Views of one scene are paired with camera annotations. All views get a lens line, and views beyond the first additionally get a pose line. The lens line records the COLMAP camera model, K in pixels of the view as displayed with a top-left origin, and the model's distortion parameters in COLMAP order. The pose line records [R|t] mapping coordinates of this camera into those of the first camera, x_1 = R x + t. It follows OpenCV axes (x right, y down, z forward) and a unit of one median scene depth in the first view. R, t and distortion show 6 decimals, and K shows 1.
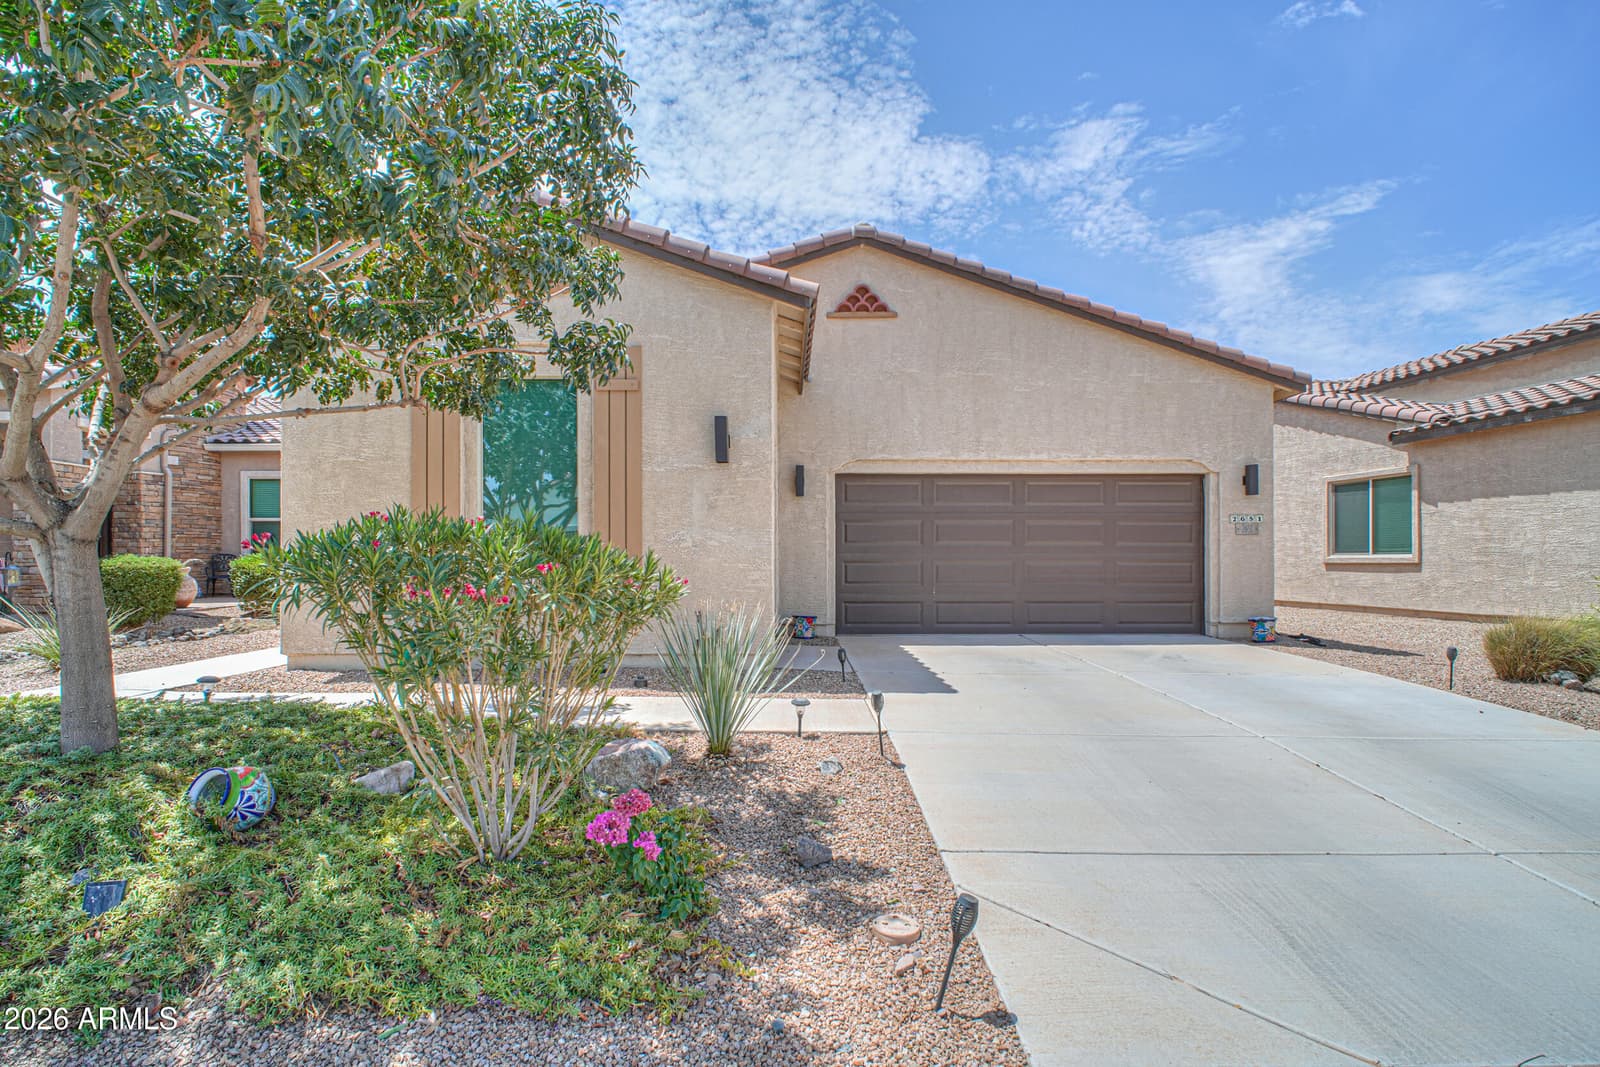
lens RADIAL K [[752.7, 0, 791.6], [0, 752.7, 558.7], [0, 0, 1]] dist [-0.006686, -0.000763]
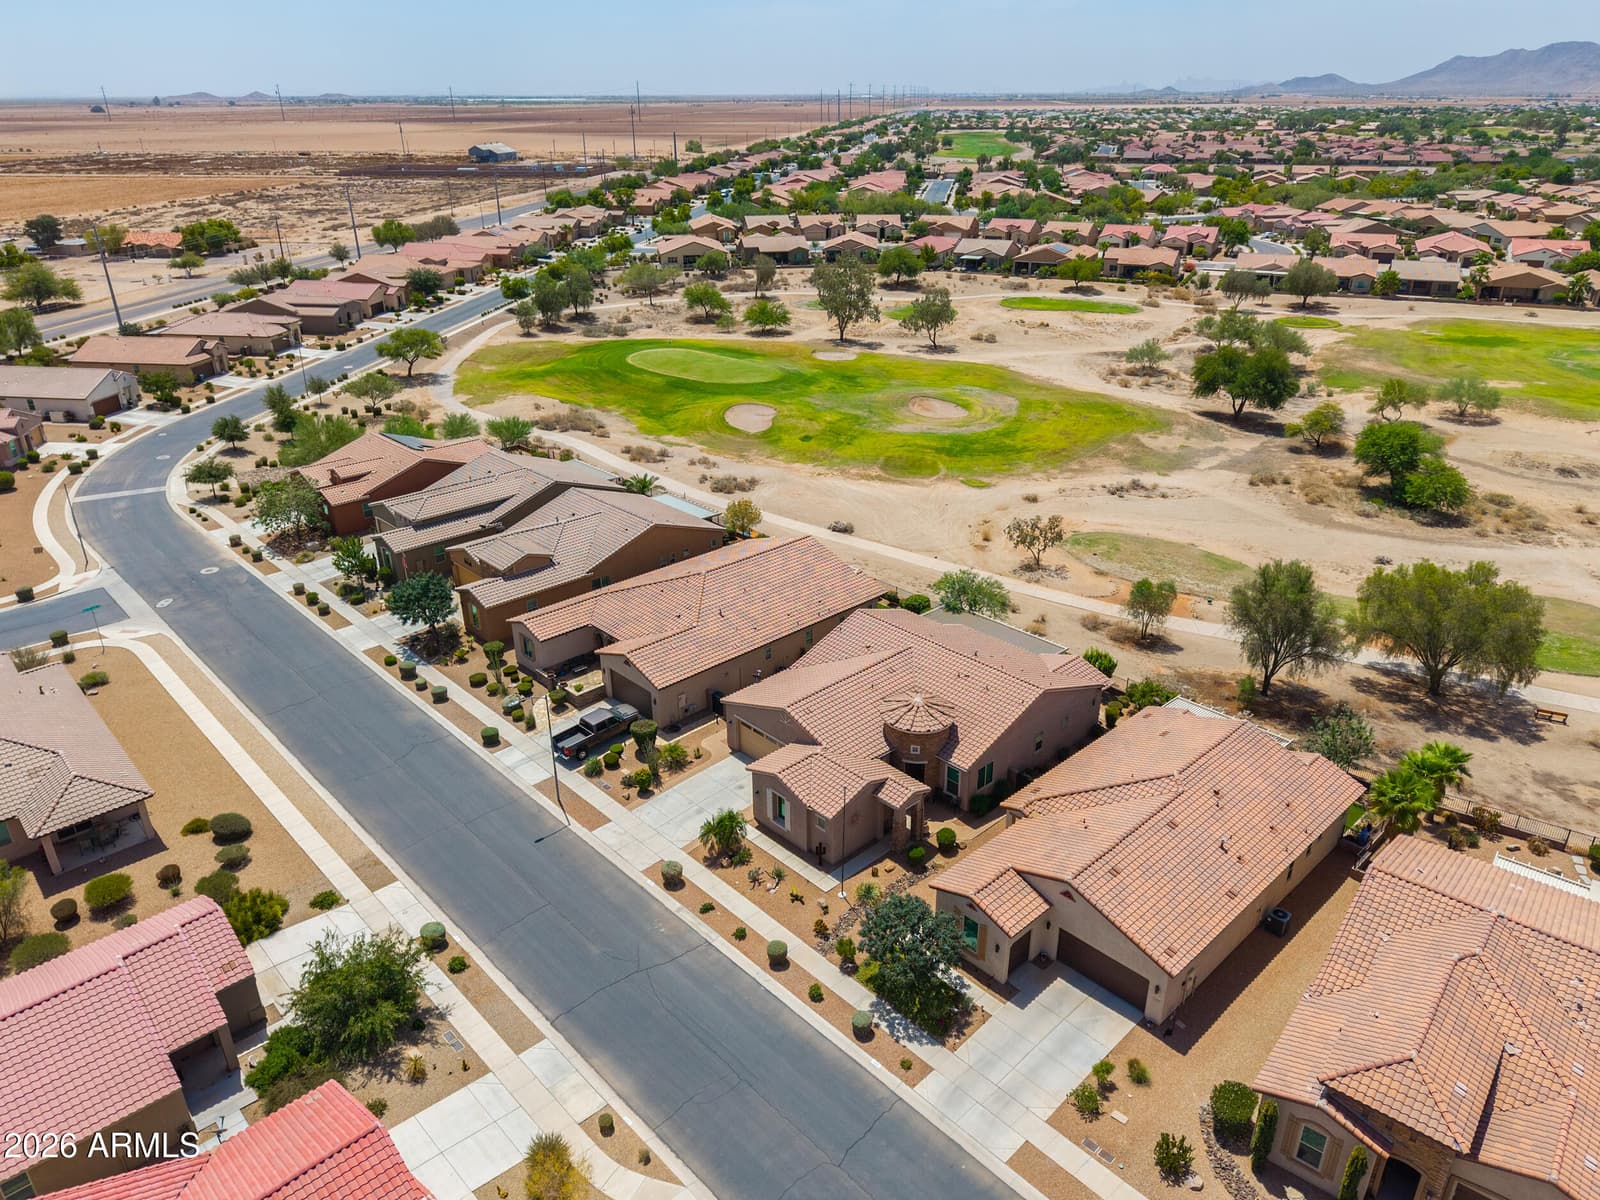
lens RADIAL K [[1101.0, 0, 807.0], [0, 1101.0, 604.7], [0, 0, 1]] dist [0.070565, -0.081862]
pose [[0.685433, 0.310971, -0.658391, 2.342521], [-0.000441, 0.904392, 0.426703, -3.930289], [0.728136, -0.292186, 0.620036, -2.874468]]
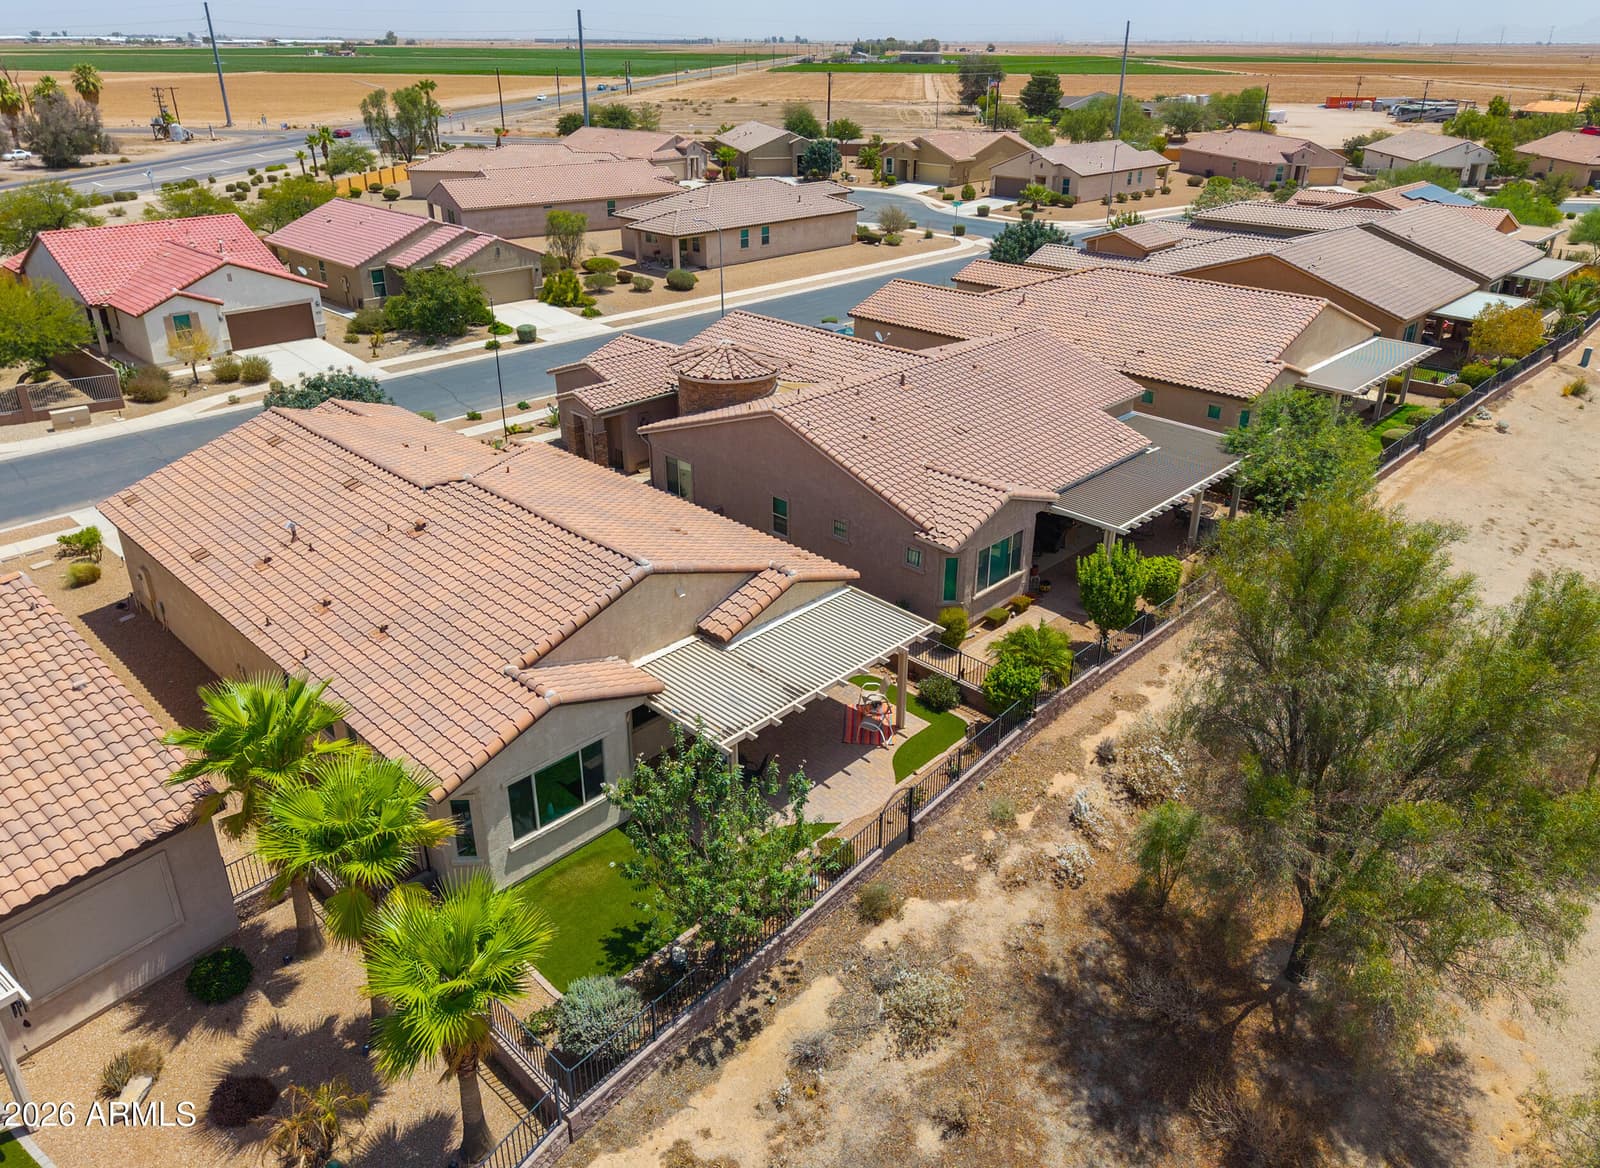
lens RADIAL K [[1096.1, 0, 800.0], [0, 1096.1, 584.0], [0, 0, 1]] dist [0.078557, -0.000226]
pose [[-0.708079, 0.318857, -0.630043, 1.413012], [0.001917, 0.893109, 0.449837, -1.656010], [0.706131, 0.317312, -0.633003, 4.824698]]
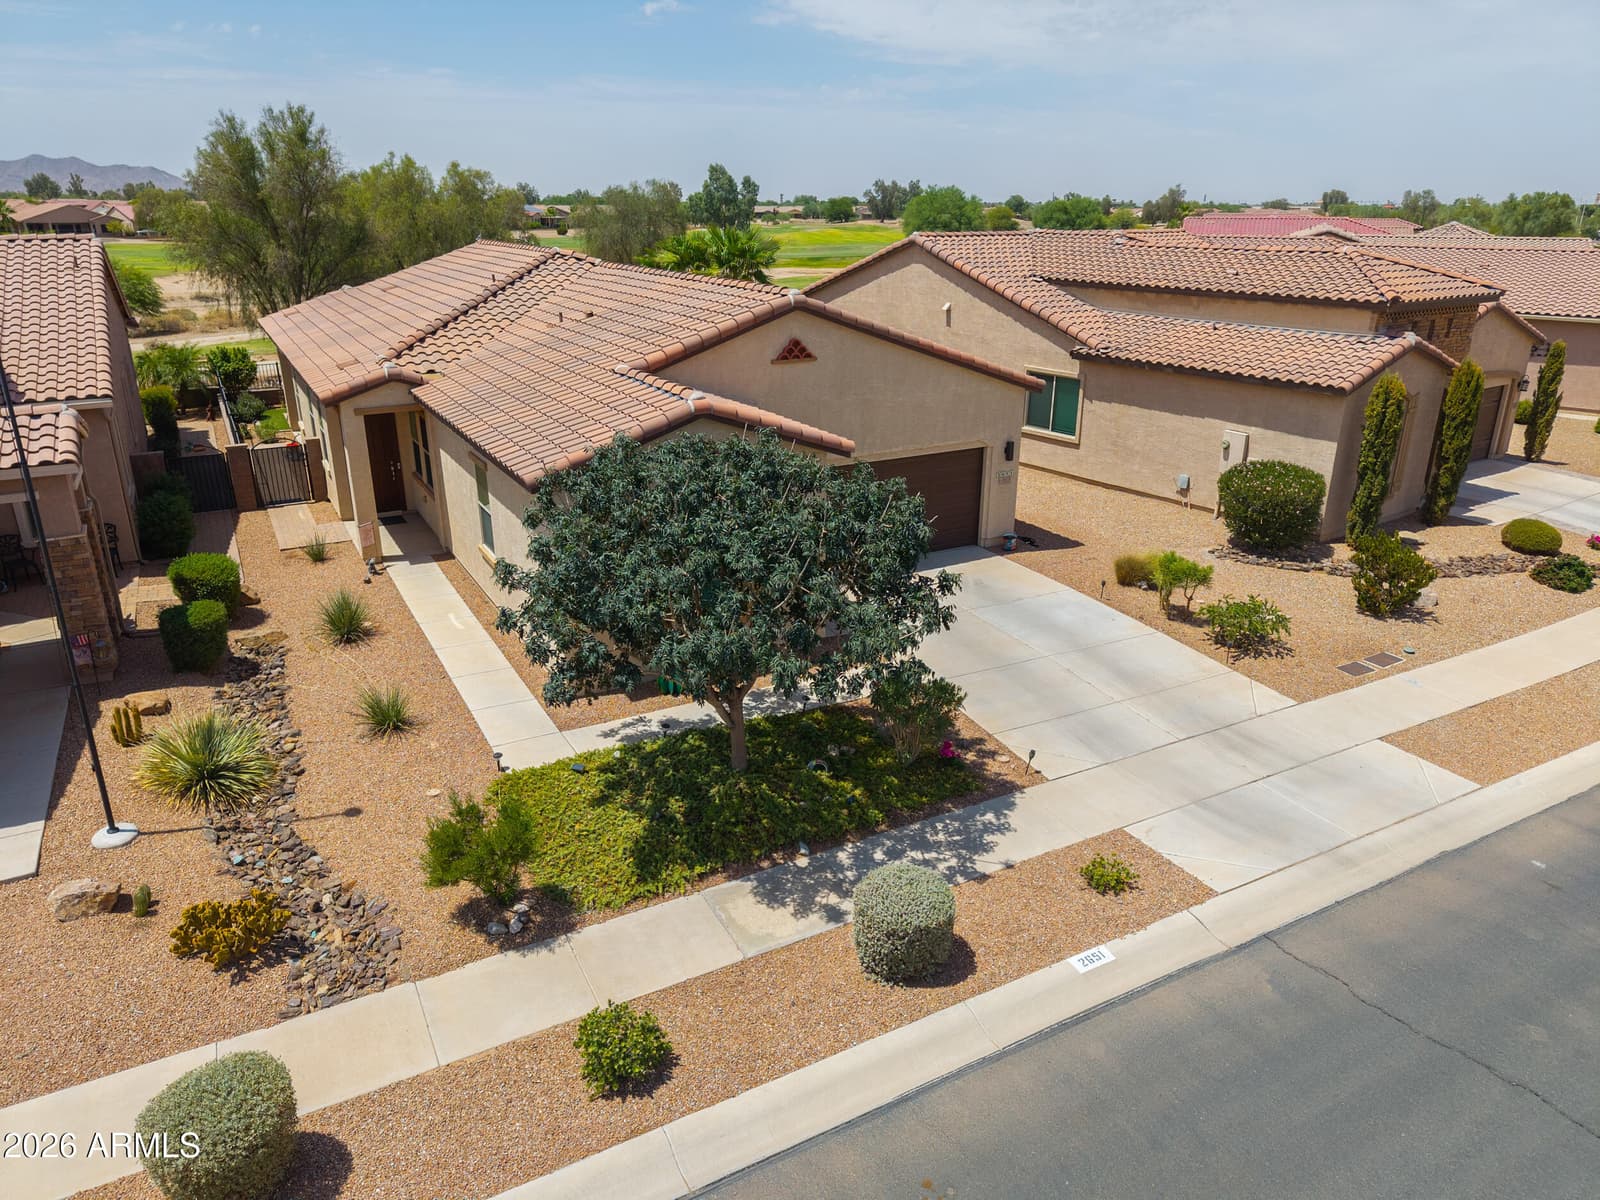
lens RADIAL K [[1075.2, 0, 803.0], [0, 1075.2, 604.6], [0, 0, 1]] dist [0.063121, -0.070368]
pose [[0.879079, -0.164421, 0.447421, -0.846151], [-0.002318, 0.937142, 0.348941, -0.591904], [-0.476671, -0.307784, 0.823440, -0.769903]]
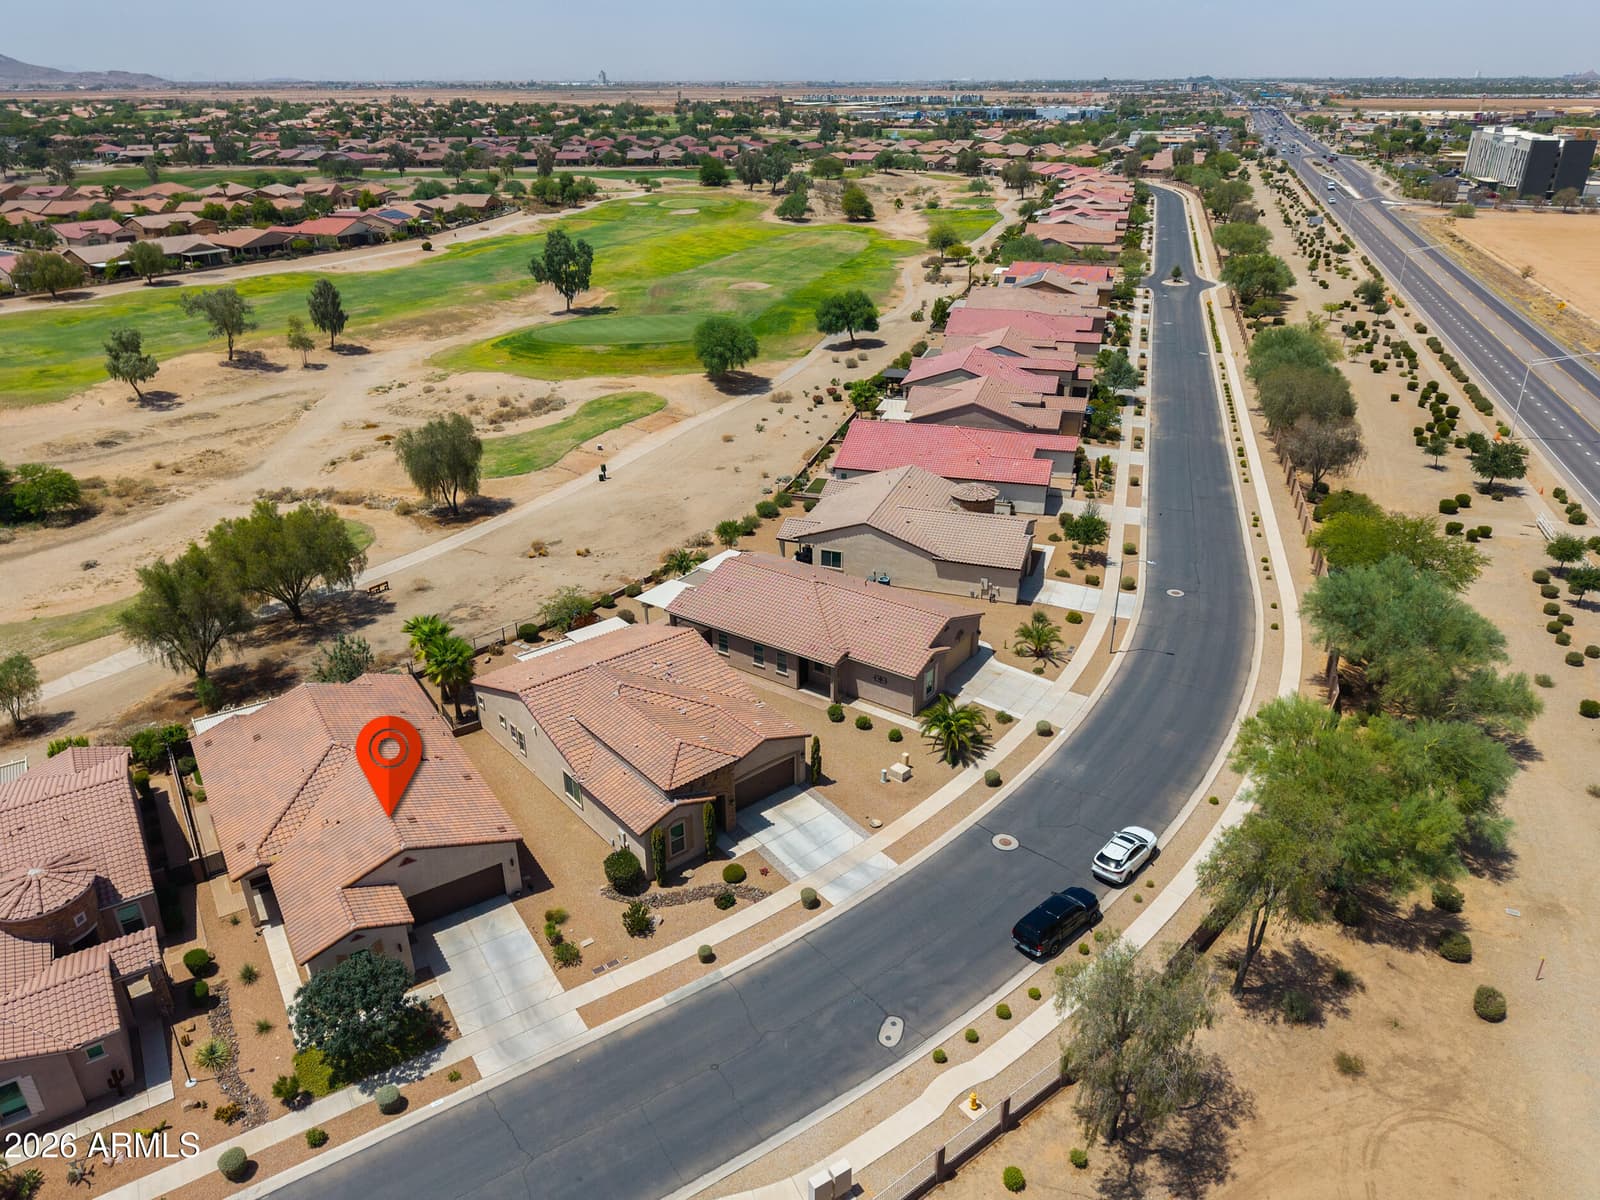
lens RADIAL K [[1101.0, 0, 807.0], [0, 1101.0, 604.7], [0, 0, 1]] dist [0.070565, -0.081862]
pose [[0.840243, -0.235285, 0.488501, -0.653492], [0.001470, 0.901929, 0.431883, -3.951882], [-0.542209, -0.362168, 0.758185, -3.911239]]
